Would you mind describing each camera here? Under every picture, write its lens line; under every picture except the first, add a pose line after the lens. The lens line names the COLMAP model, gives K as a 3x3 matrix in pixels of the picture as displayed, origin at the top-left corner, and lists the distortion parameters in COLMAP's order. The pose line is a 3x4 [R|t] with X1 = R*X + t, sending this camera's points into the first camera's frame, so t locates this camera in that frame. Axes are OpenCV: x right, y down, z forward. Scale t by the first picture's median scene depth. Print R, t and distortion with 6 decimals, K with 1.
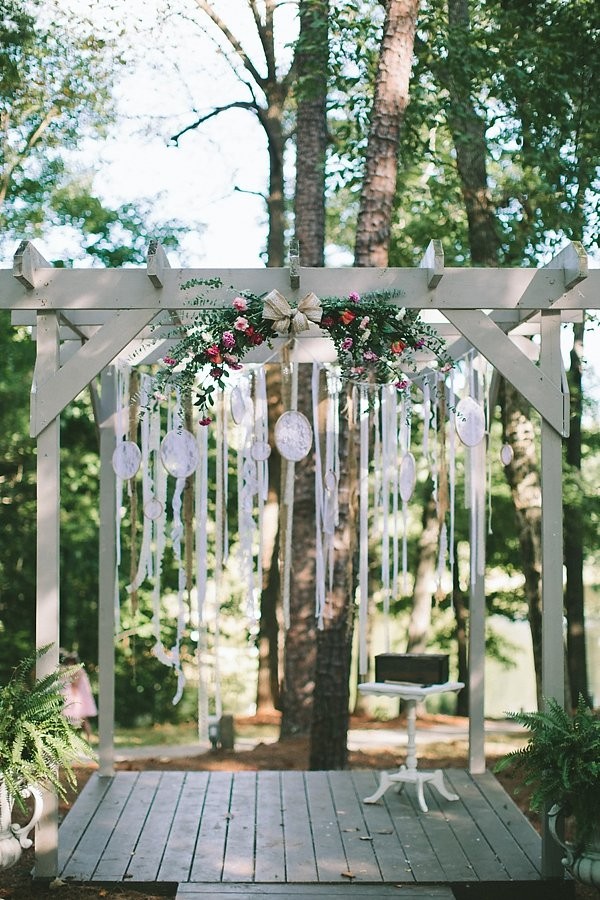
lens RADIAL K [[1404.9, 0, 300.0], [0, 1404.9, 450.0], [0, 0, 1]] dist [-0.012505, 0.018356]
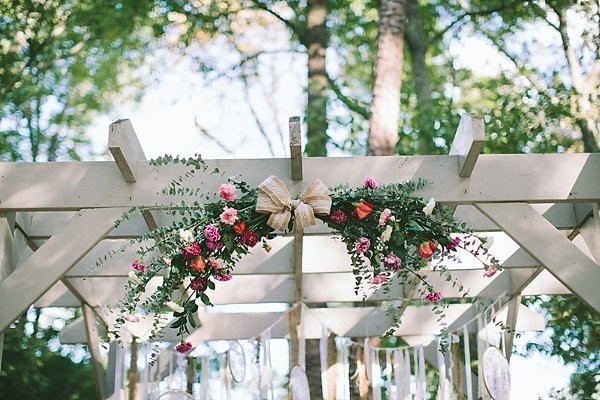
lens RADIAL K [[936.6, 0, 300.0], [0, 936.6, 200.0], [0, 0, 1]] dist [-0.012505, 0.018356]
pose [[0.999811, -0.017624, -0.008150, 0.002430], [0.014484, 0.956453, -0.291526, 0.054249], [0.012933, 0.291353, 0.956528, 0.484650]]
